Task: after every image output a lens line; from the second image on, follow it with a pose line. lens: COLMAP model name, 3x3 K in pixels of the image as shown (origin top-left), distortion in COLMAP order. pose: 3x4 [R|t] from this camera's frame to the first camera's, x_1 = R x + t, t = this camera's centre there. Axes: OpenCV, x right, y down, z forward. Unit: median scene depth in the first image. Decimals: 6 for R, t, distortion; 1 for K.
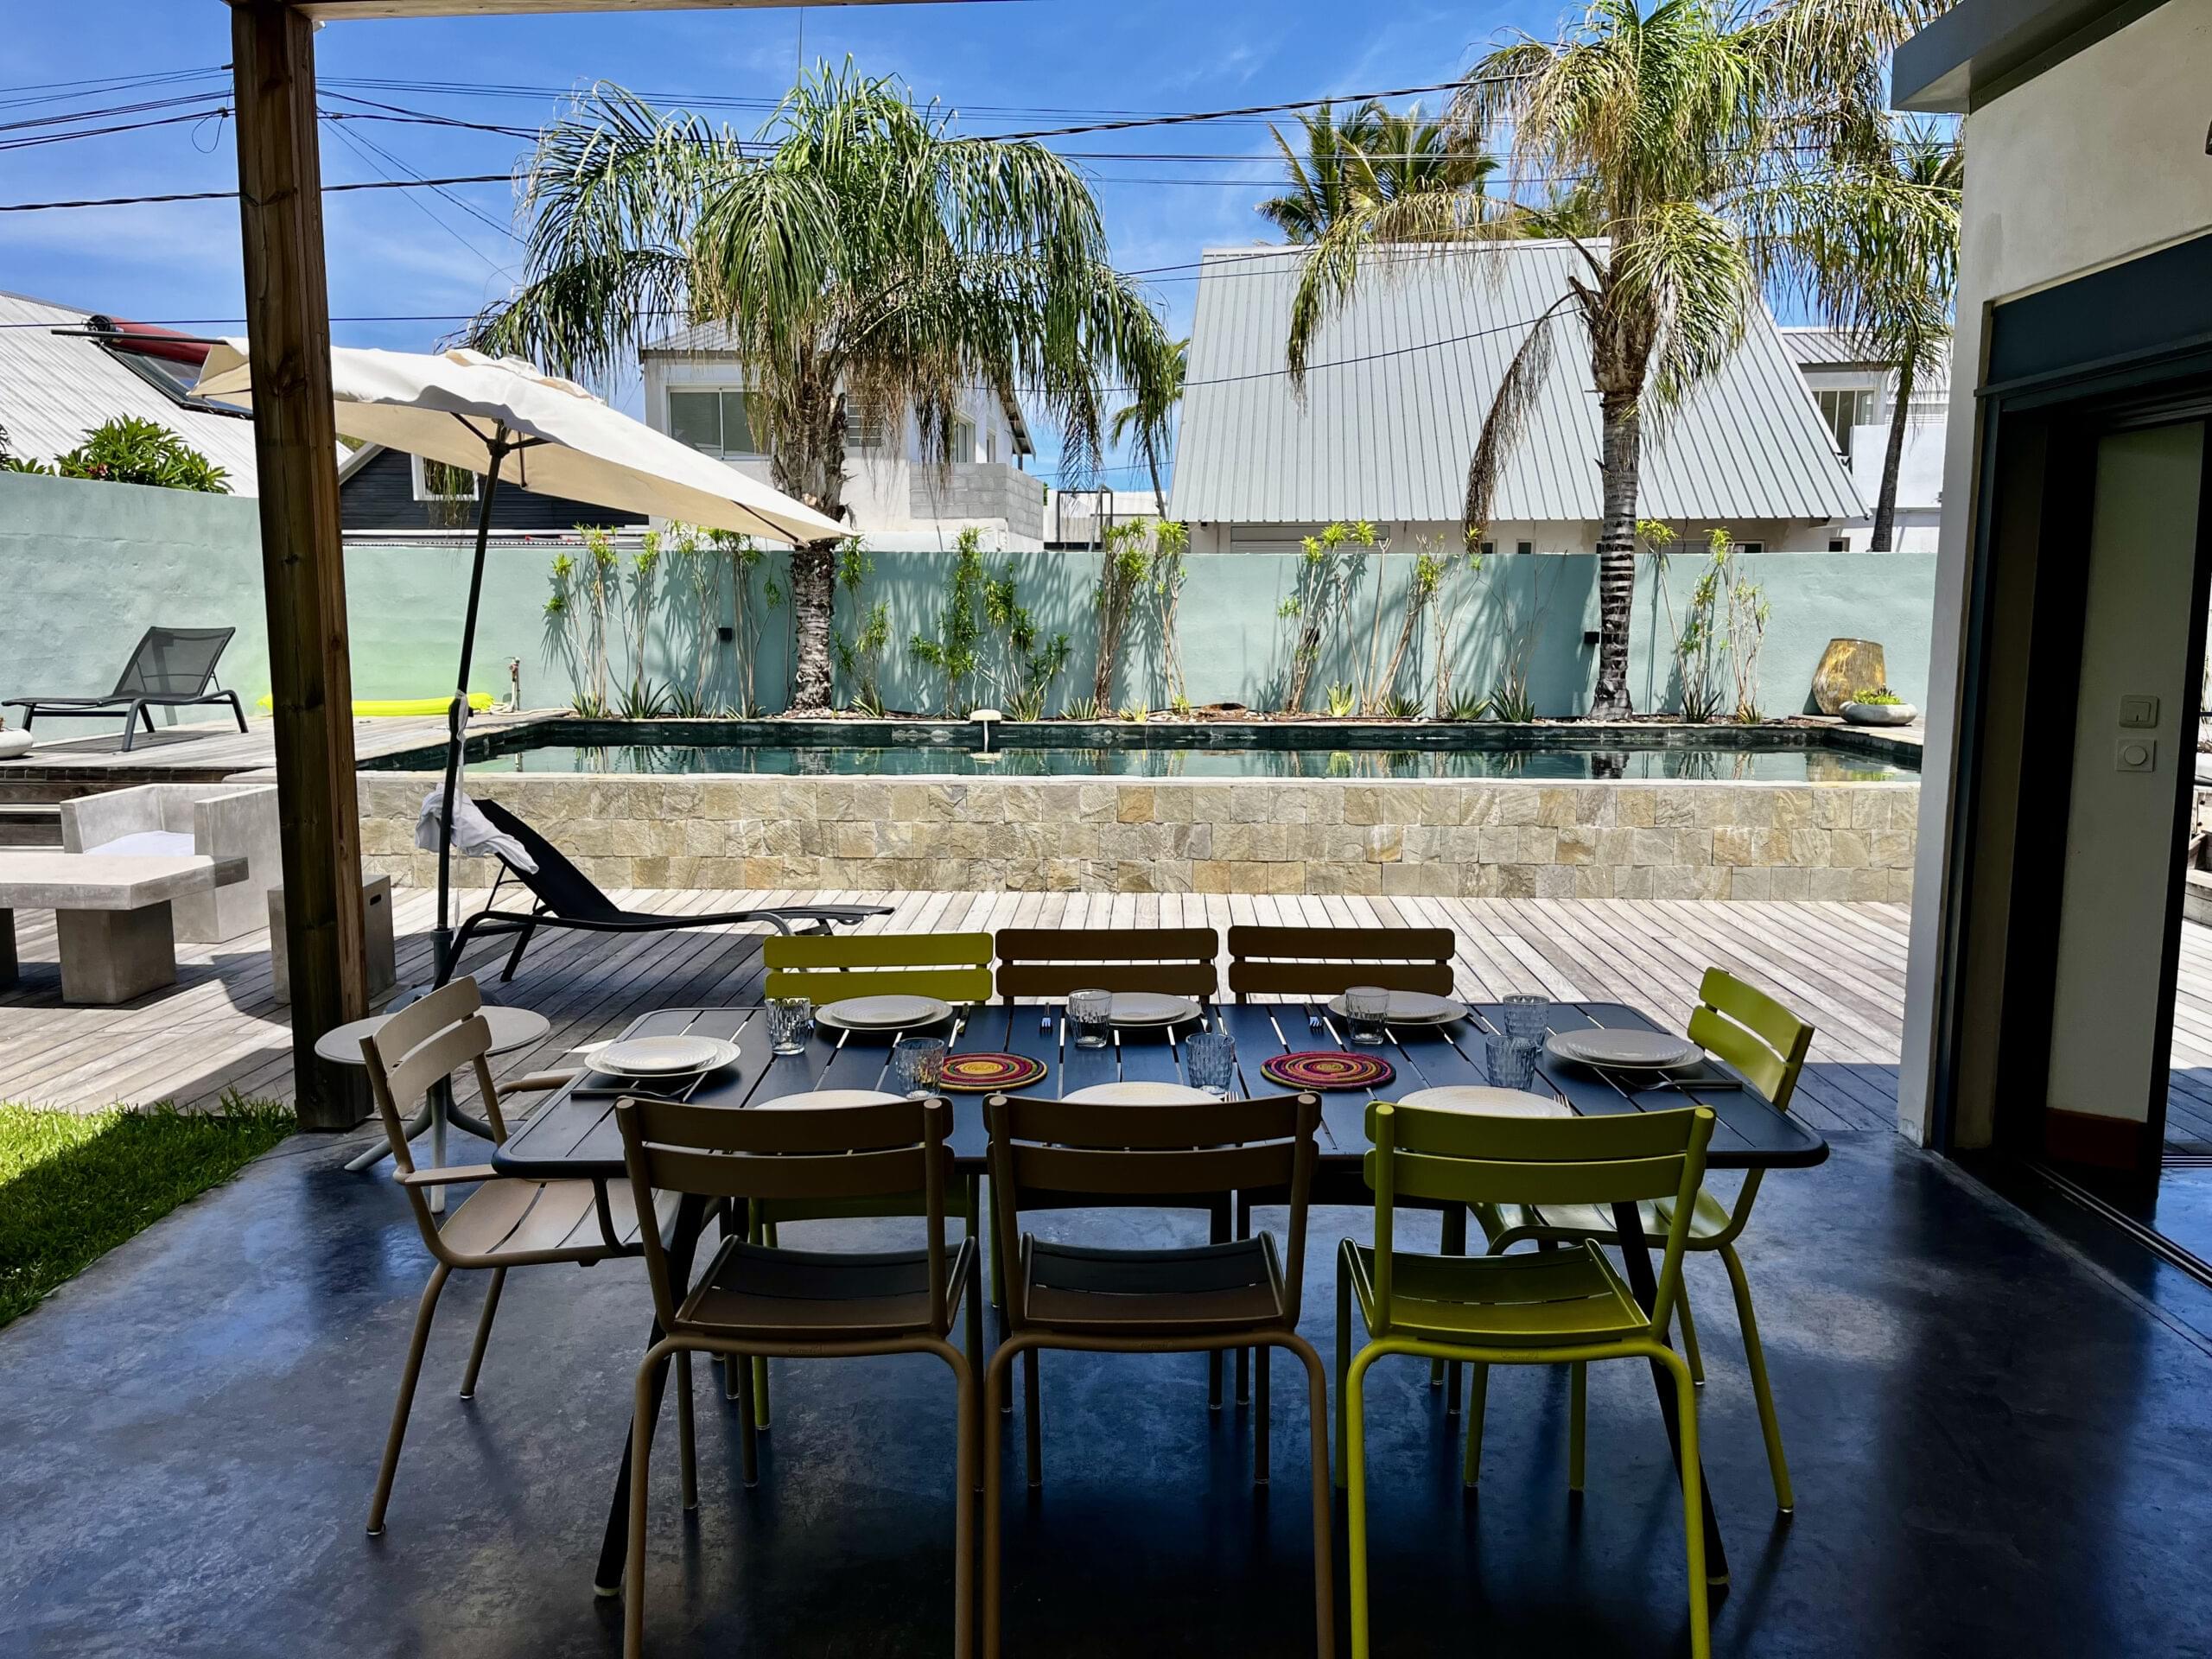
lens RADIAL K [[1685.8, 0, 1111.4], [0, 1685.8, 825.3], [0, 0, 1]] dist [0.010342, 0.004314]
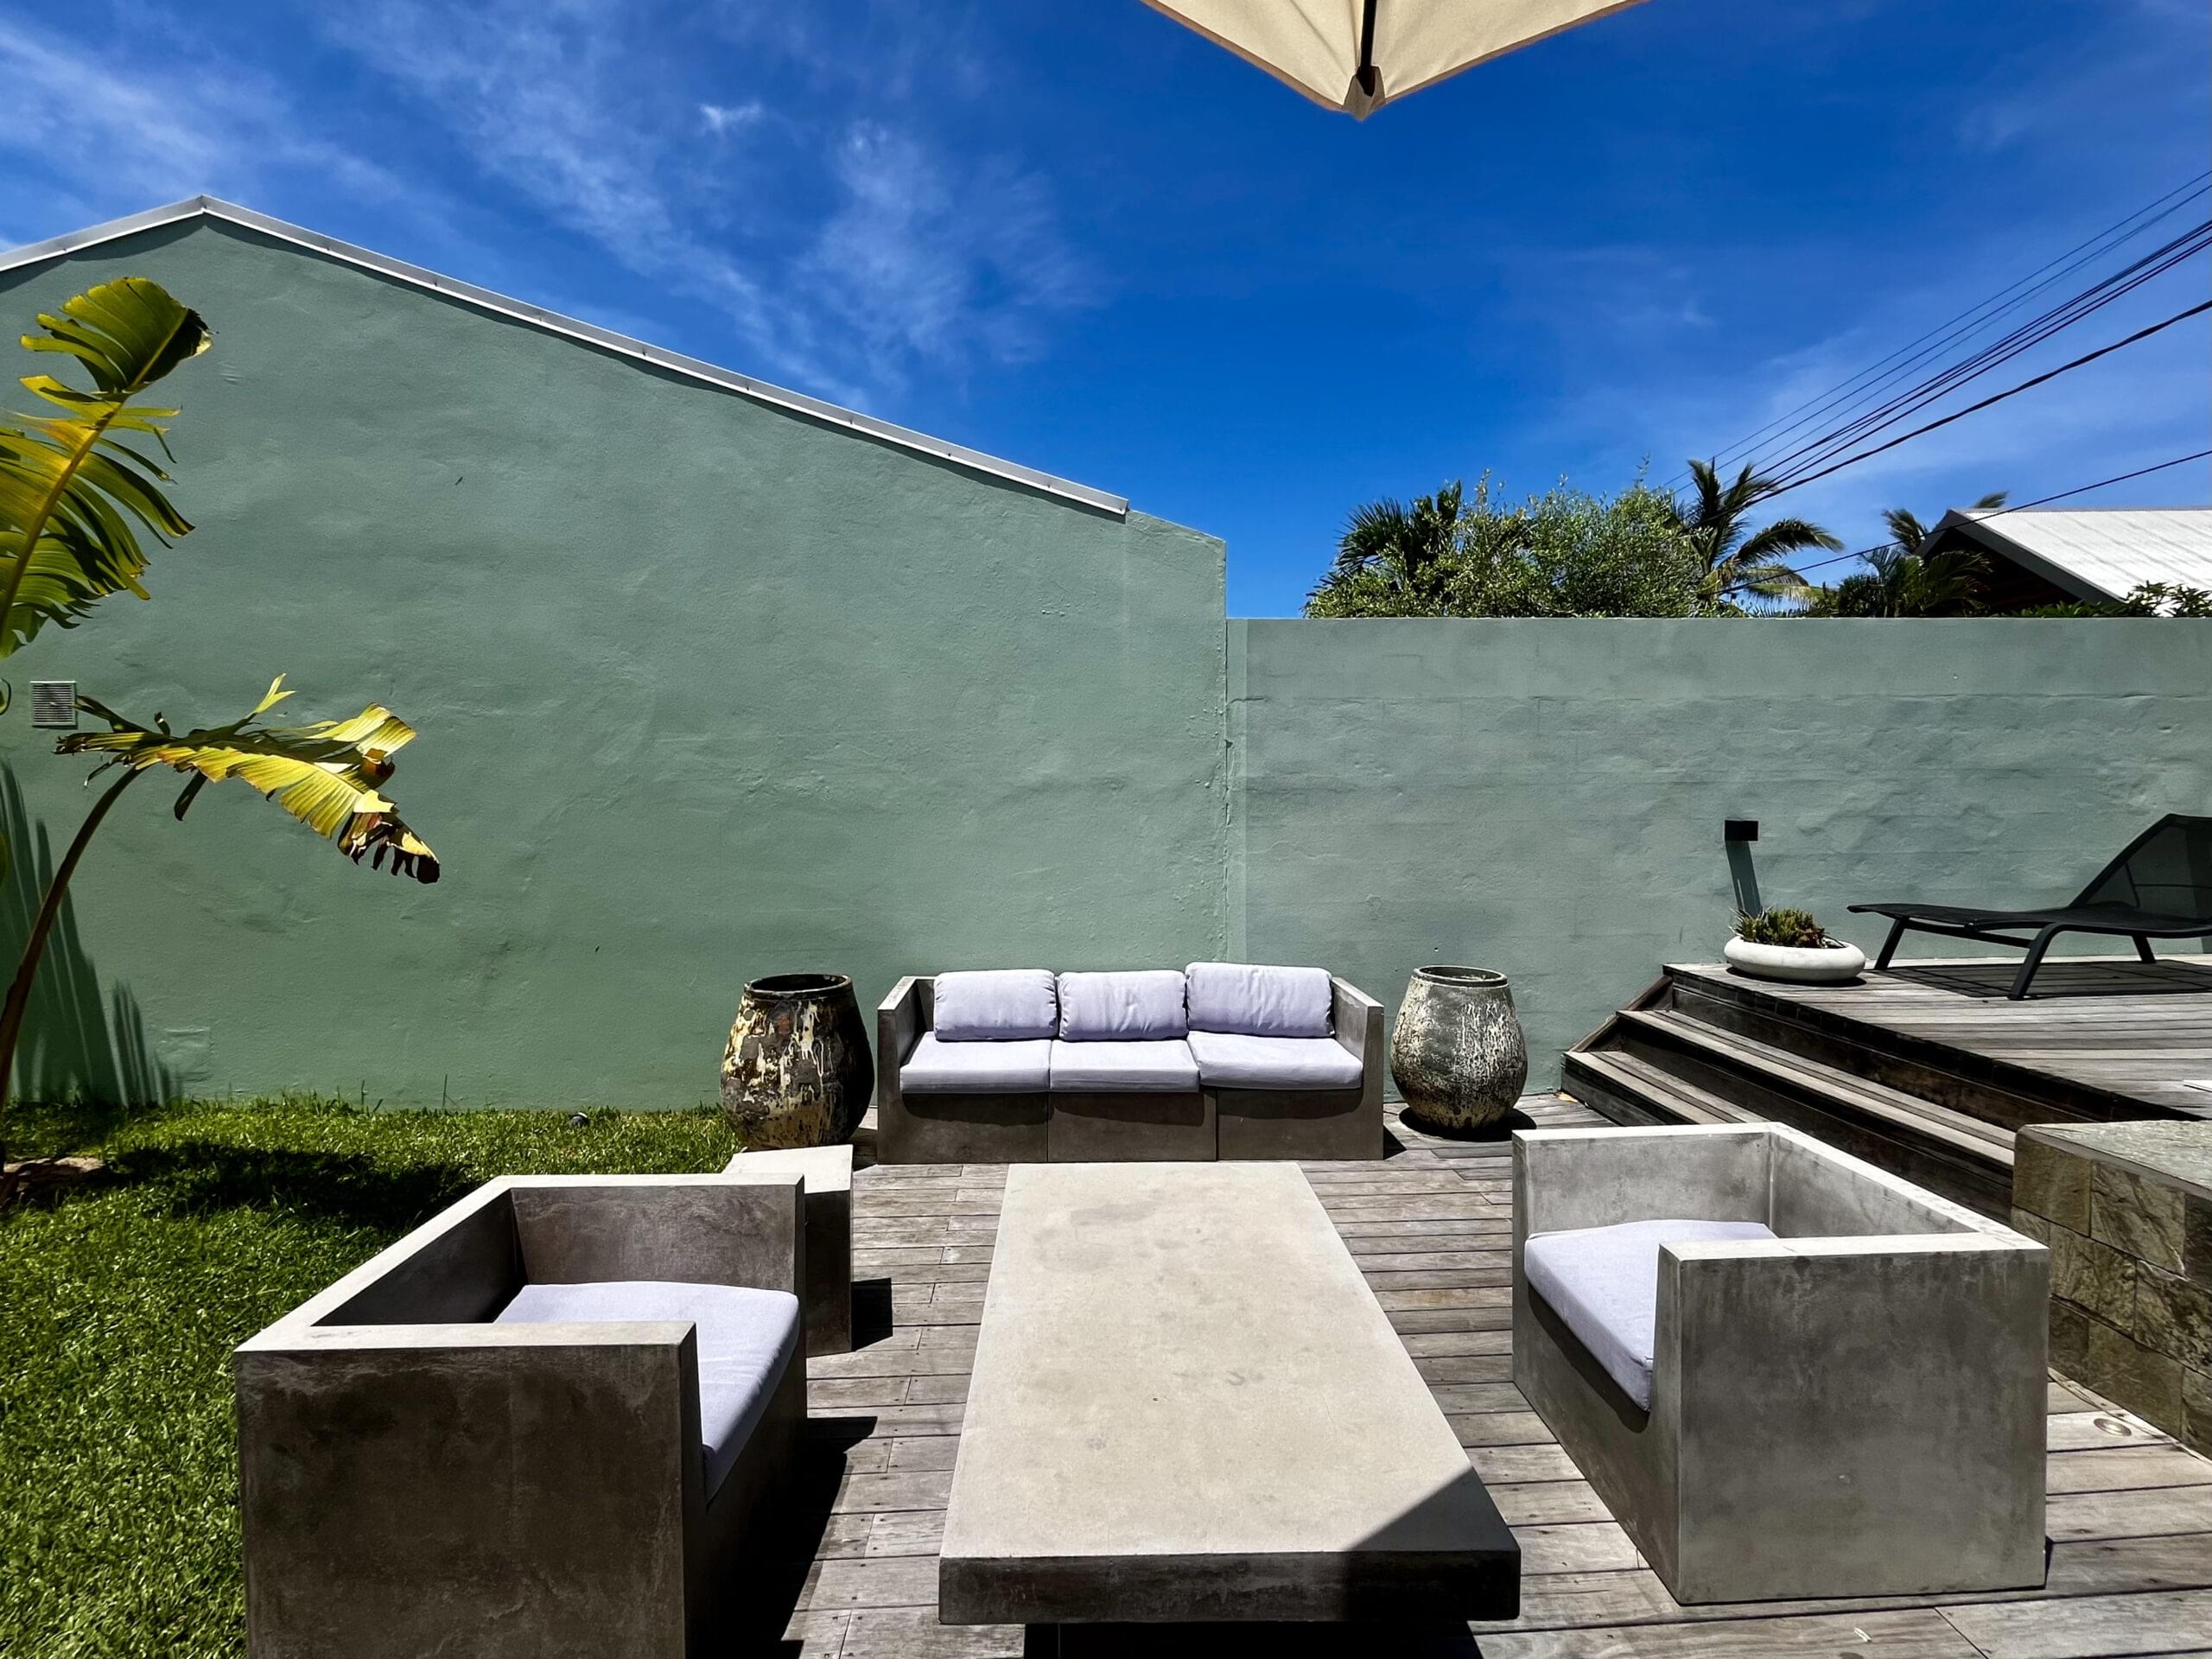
lens RADIAL K [[911.9, 0, 1107.8], [0, 911.9, 821.5], [0, 0, 1]] dist [0.001411, 0.000113]
pose [[0.048587, 0.017276, -0.998670, -0.225206], [-0.126471, 0.991909, 0.011006, -0.066266], [0.990780, 0.125768, 0.050379, 0.575351]]
